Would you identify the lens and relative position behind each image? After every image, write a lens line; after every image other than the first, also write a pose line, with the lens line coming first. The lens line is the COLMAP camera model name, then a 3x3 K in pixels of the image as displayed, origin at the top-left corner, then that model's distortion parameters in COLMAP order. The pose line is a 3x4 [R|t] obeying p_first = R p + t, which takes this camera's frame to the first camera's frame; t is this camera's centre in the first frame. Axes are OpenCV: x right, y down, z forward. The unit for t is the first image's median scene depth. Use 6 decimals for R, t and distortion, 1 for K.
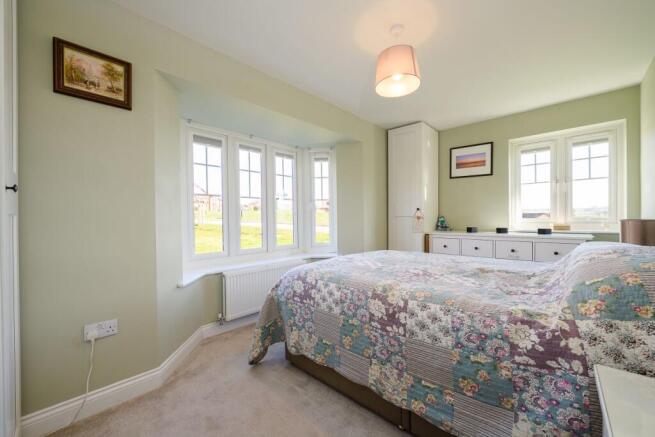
lens RADIAL K [[259.4, 0, 328.3], [0, 259.4, 220.1], [0, 0, 1]] dist [-0.007487, 0.000258]
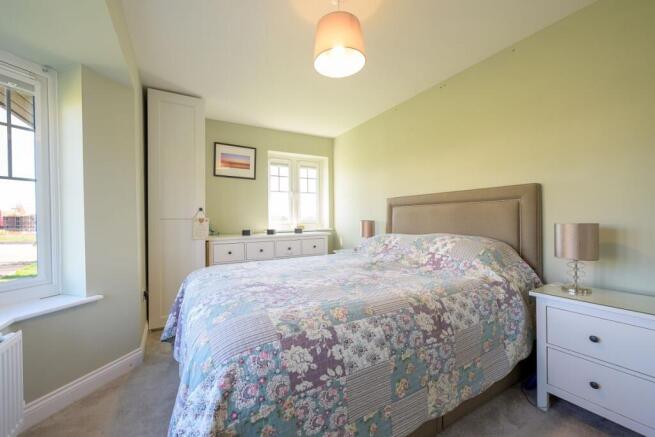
lens RADIAL K [[259.4, 0, 328.3], [0, 259.4, 220.1], [0, 0, 1]] dist [-0.007487, 0.000258]
pose [[0.301601, -0.001687, 0.953433, -0.305702], [0.016344, 0.999861, -0.003401, -0.000785], [-0.953294, 0.016609, 0.301586, 0.434789]]
